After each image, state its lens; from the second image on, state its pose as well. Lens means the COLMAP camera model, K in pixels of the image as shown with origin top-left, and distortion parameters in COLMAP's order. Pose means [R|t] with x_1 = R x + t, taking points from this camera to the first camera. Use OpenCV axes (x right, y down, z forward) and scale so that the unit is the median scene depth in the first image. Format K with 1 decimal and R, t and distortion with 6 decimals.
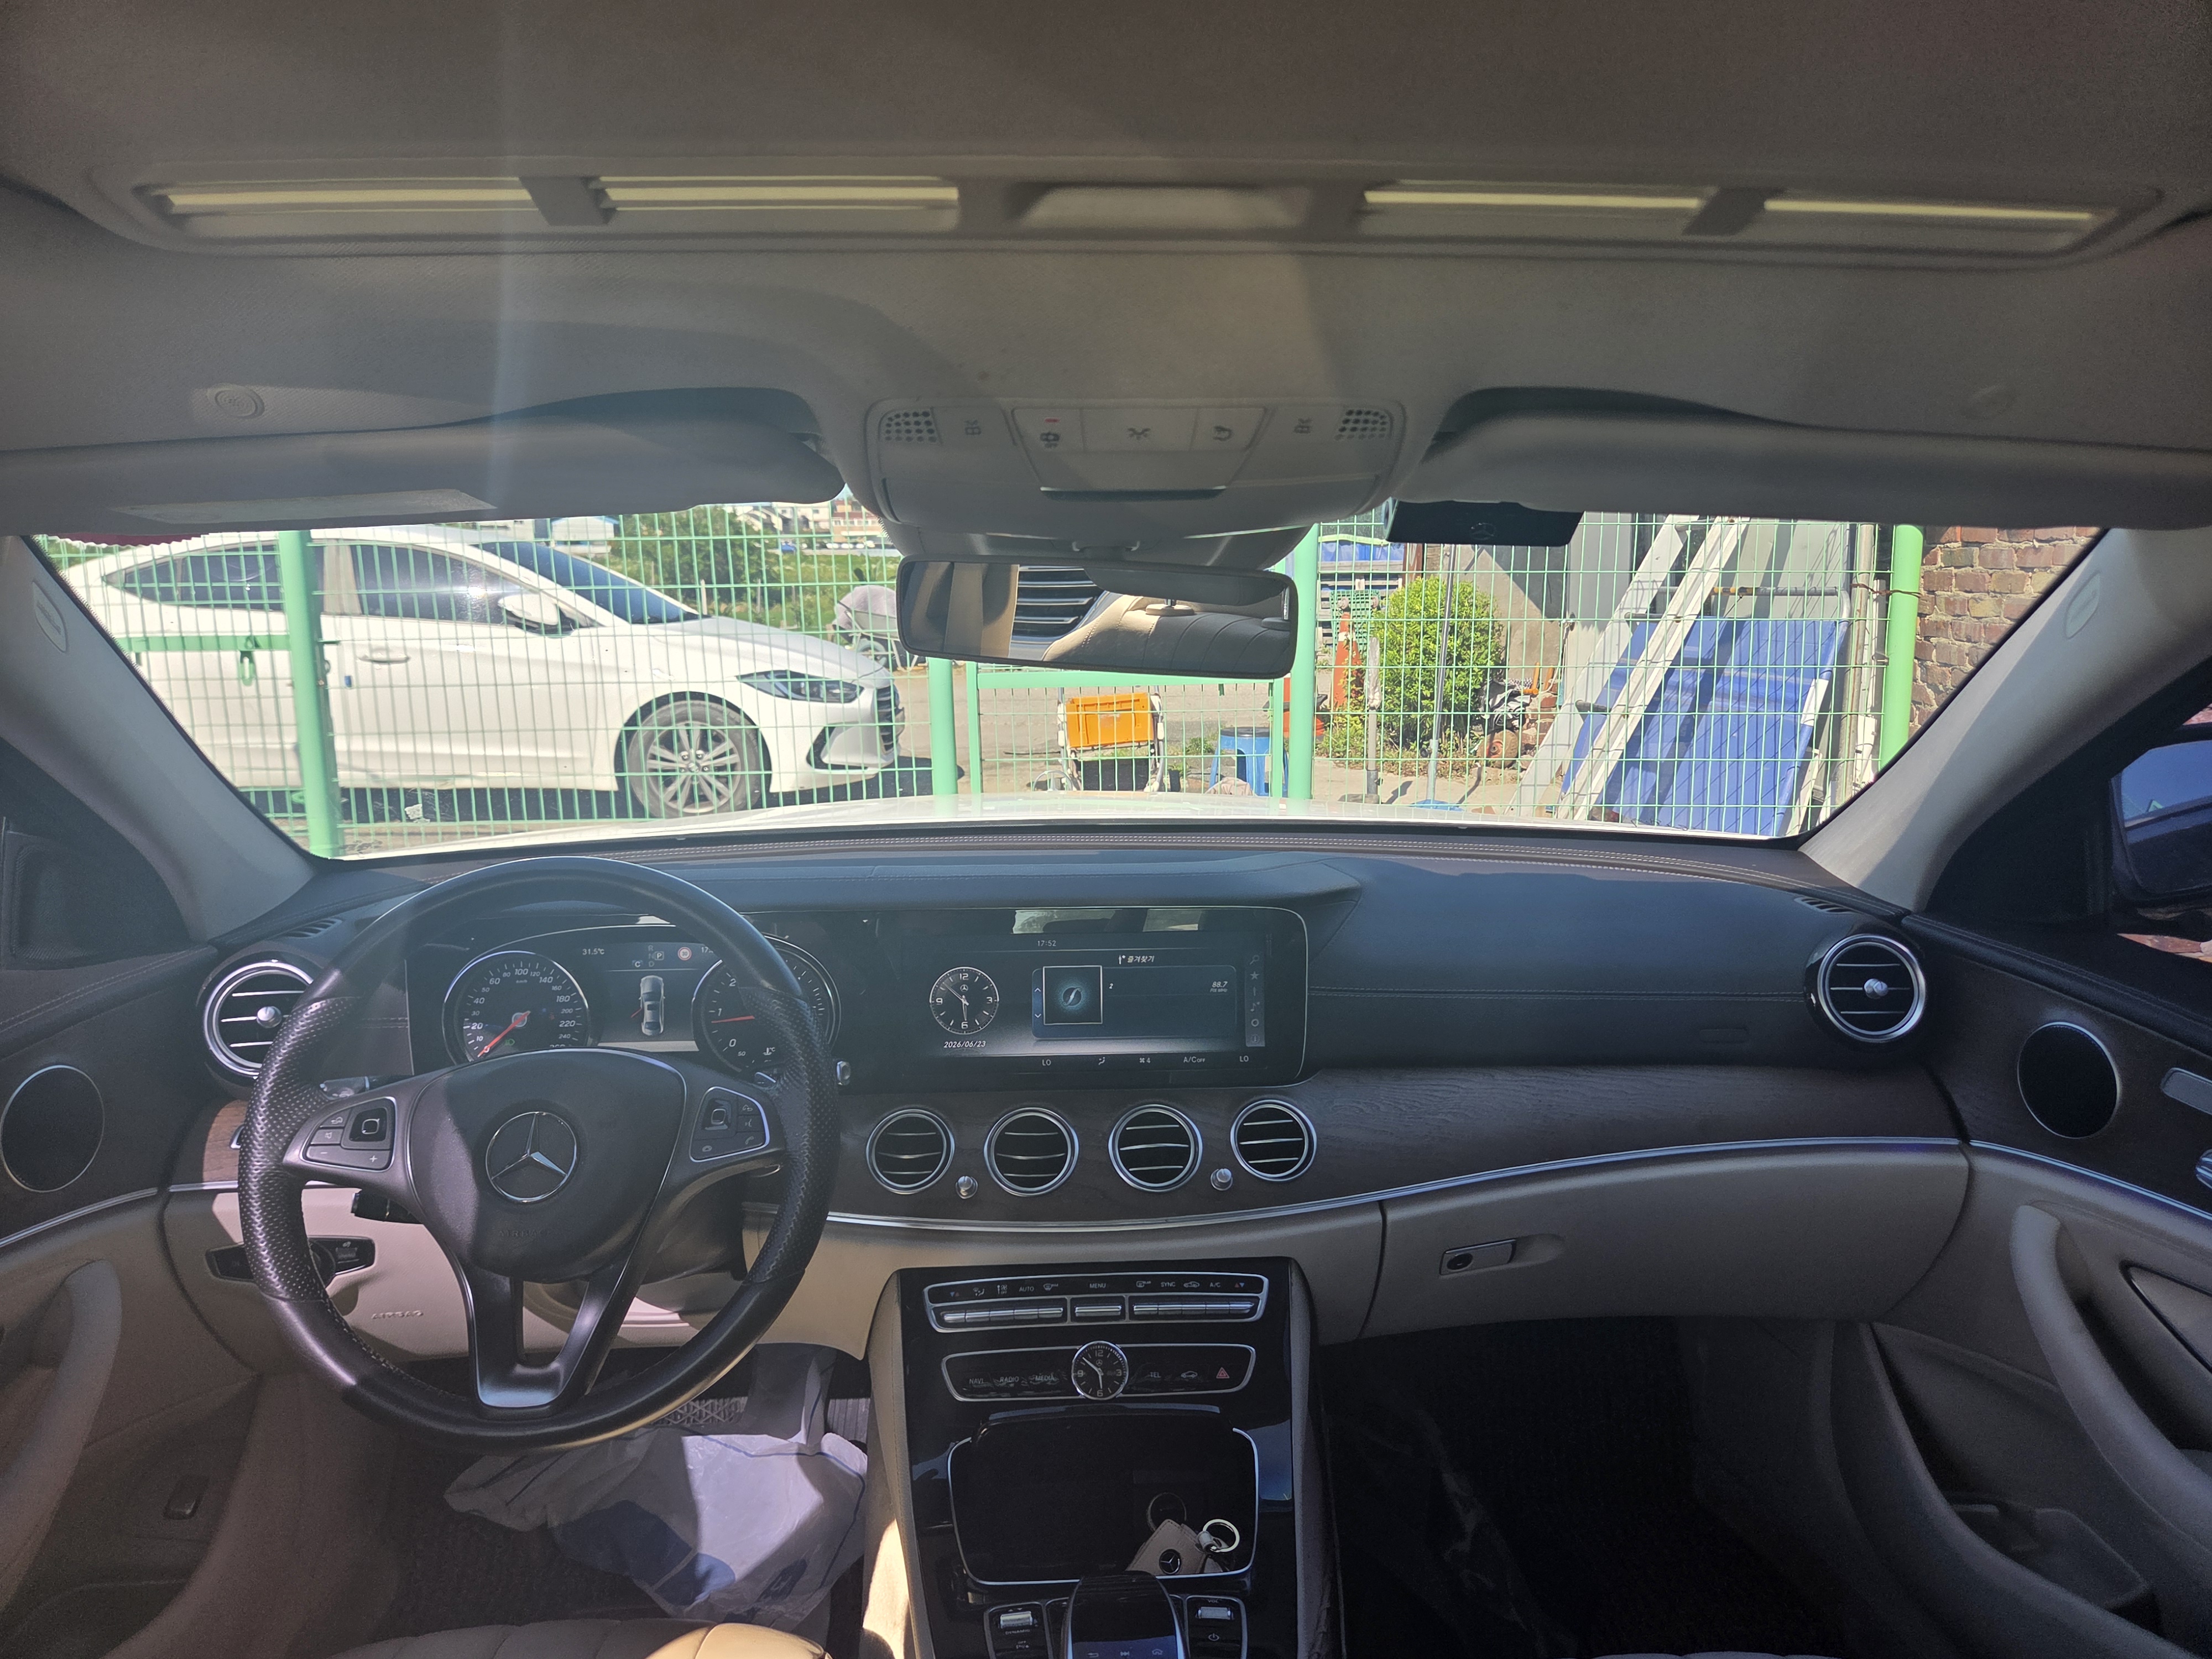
lens RADIAL K [[1467.0, 0, 1100.3], [0, 1467.0, 851.0], [0, 0, 1]] dist [0.059502, -0.054847]
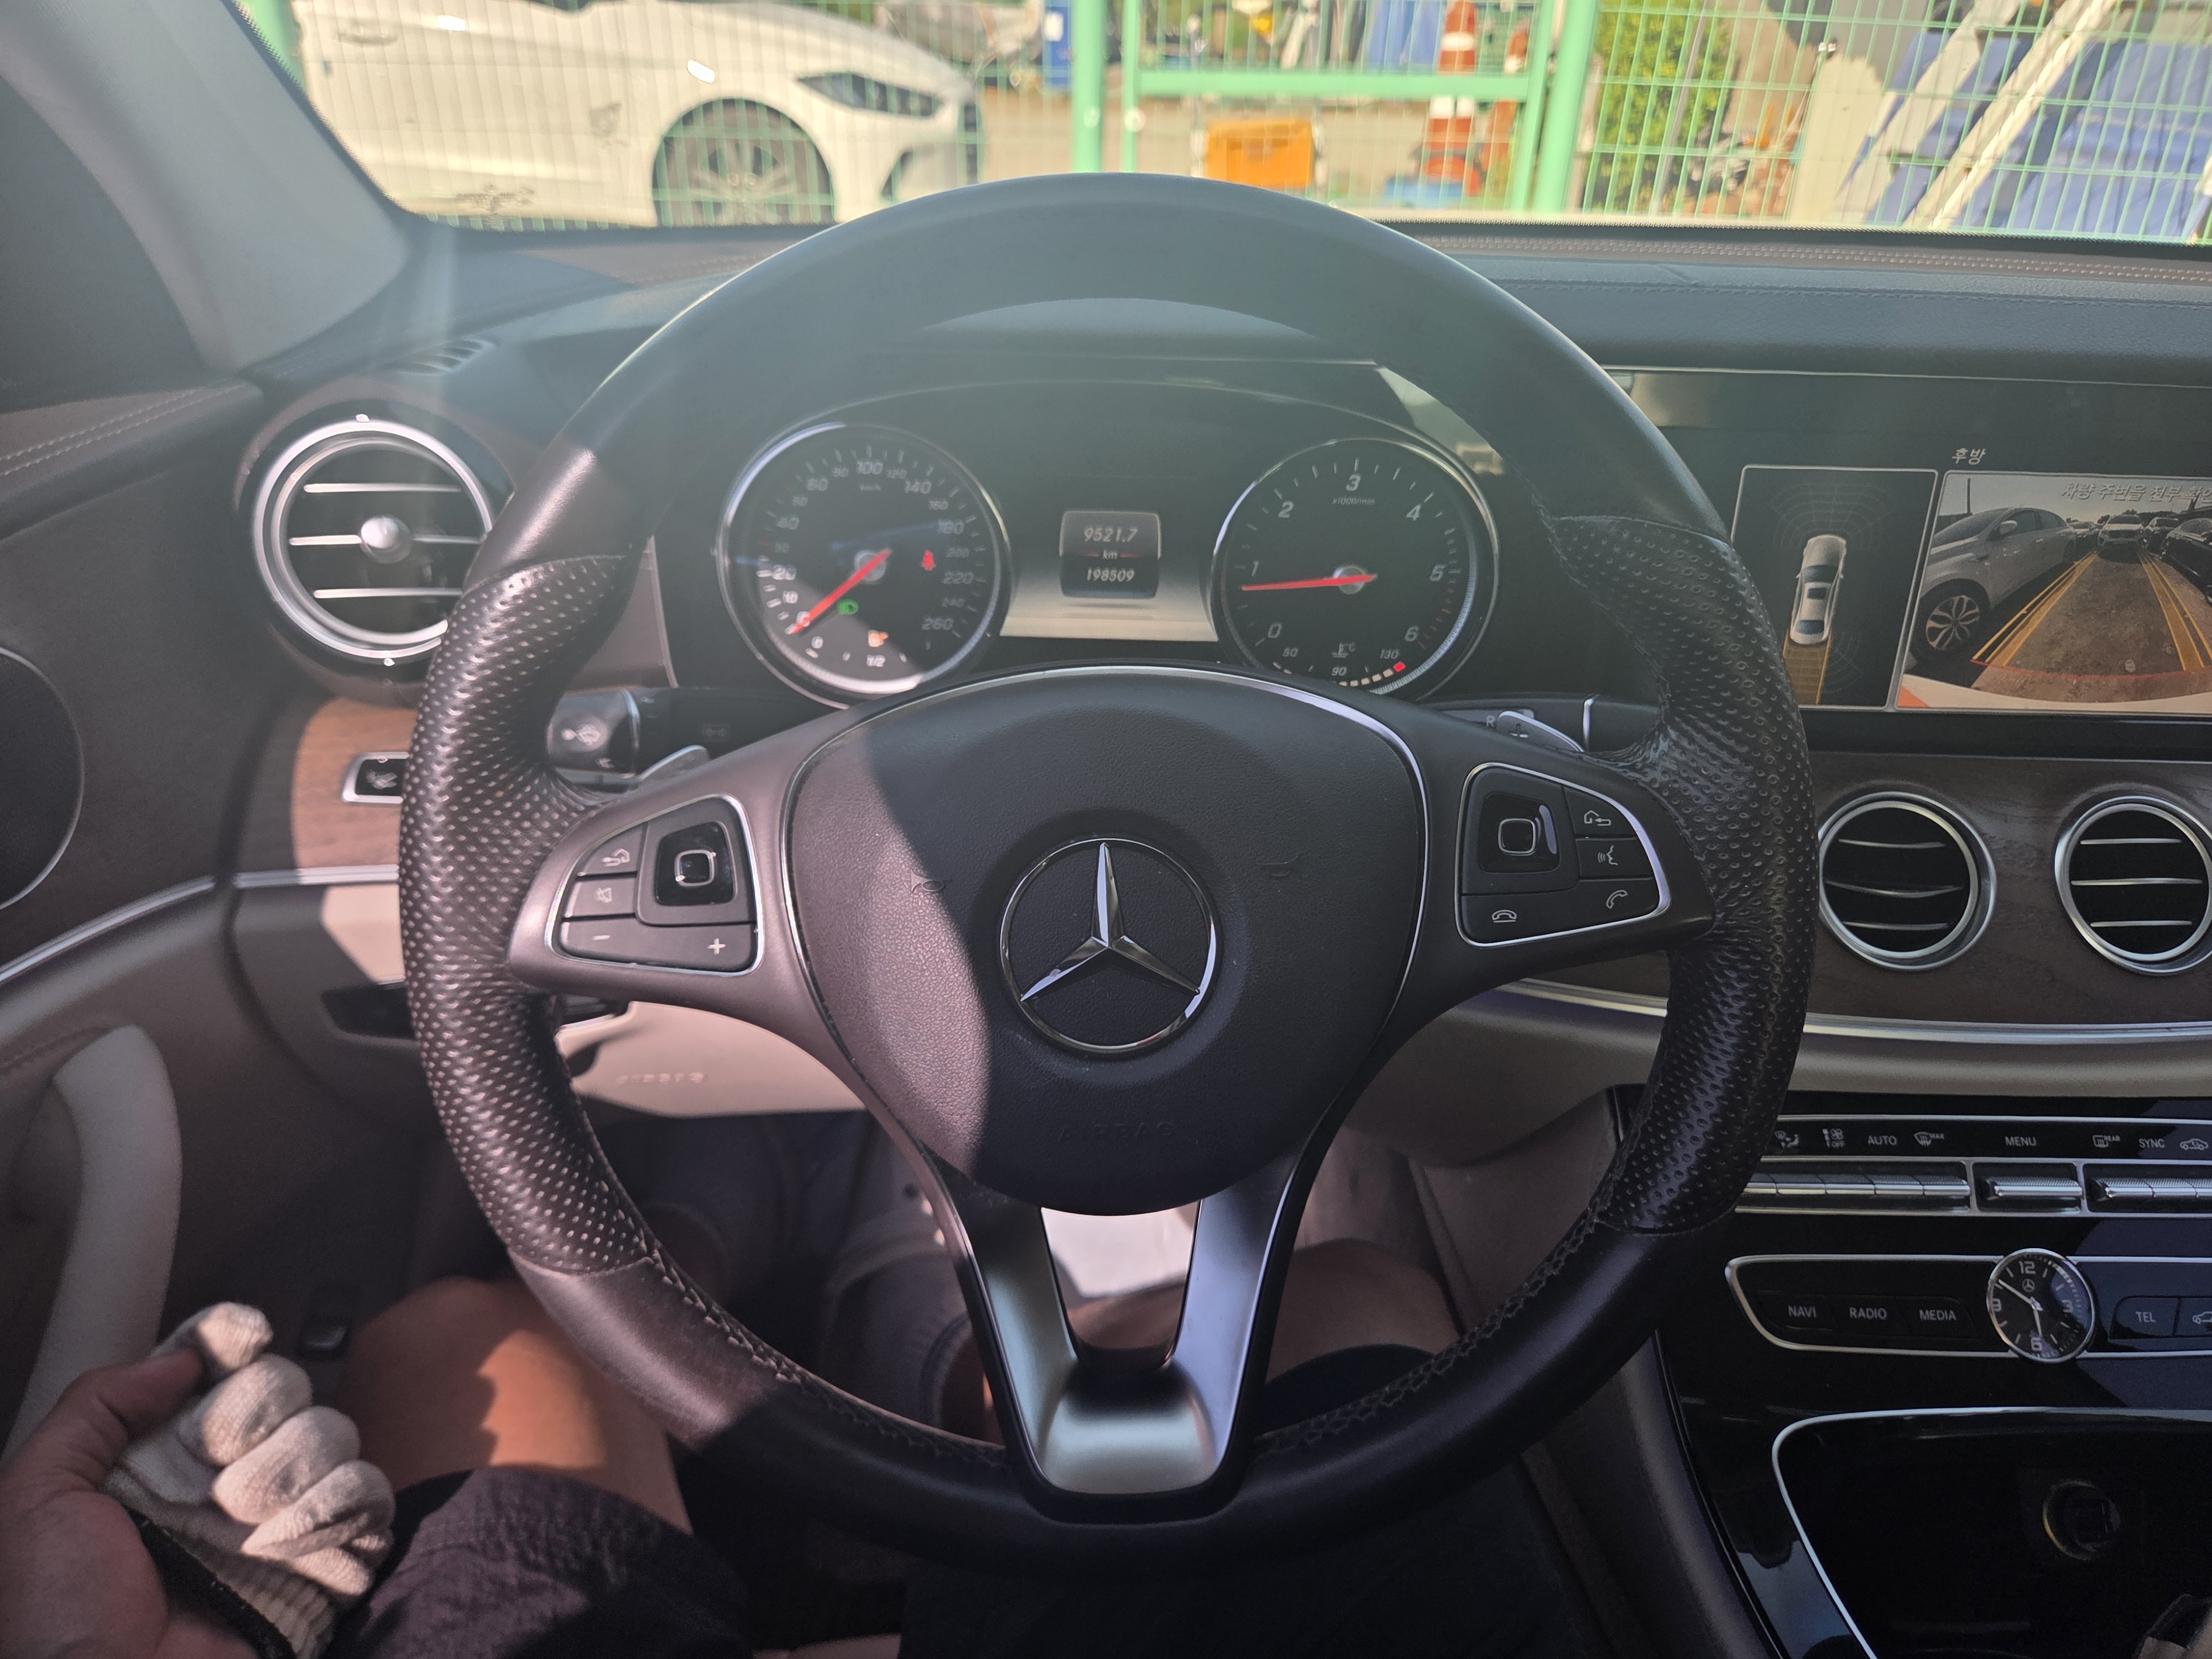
lens RADIAL K [[1516.4, 0, 1102.0], [0, 1516.4, 834.8], [0, 0, 1]] dist [0.054430, -0.050679]
pose [[0.998813, 0.048238, -0.006732, -0.311553], [-0.043747, 0.949267, 0.311414, 0.037280], [0.021412, -0.310750, 0.950250, 0.491520]]
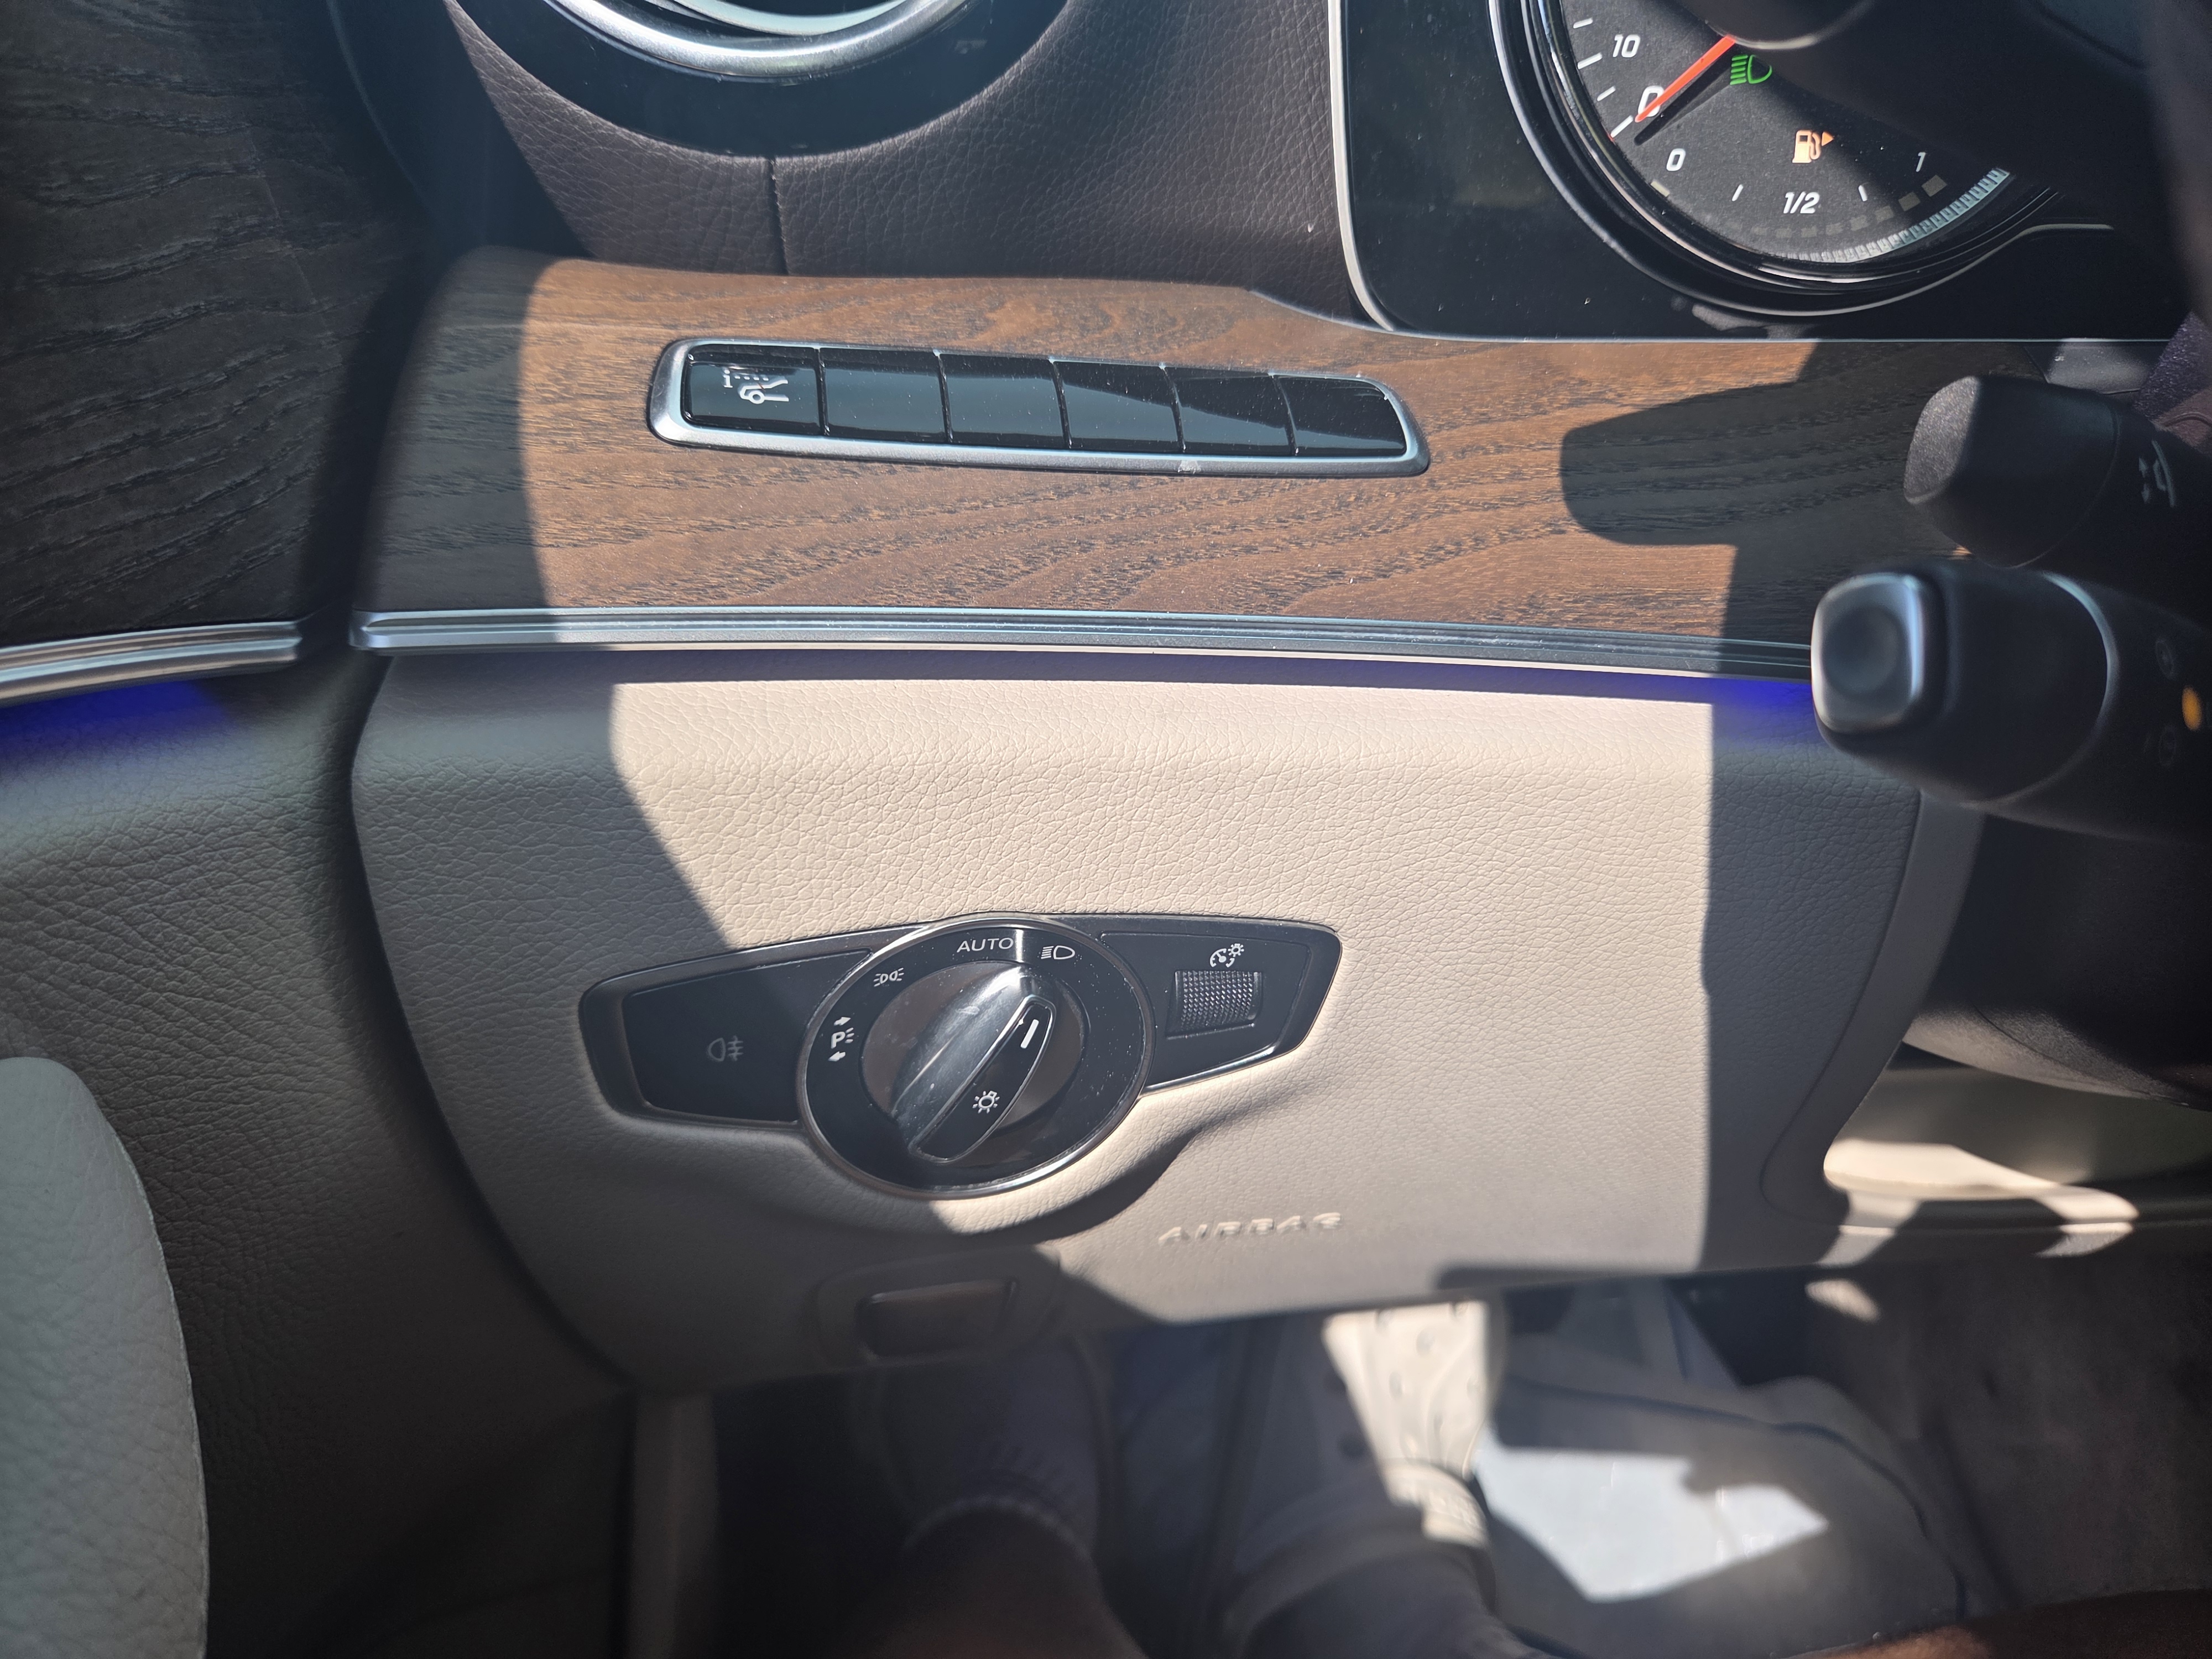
lens RADIAL K [[1542.1, 0, 1111.8], [0, 1542.1, 827.4], [0, 0, 1]] dist [0.055842, -0.066583]
pose [[0.999276, 0.001108, 0.038026, -0.515054], [-0.007863, 0.984004, 0.177970, 0.204234], [-0.037220, -0.178140, 0.983301, 0.773148]]
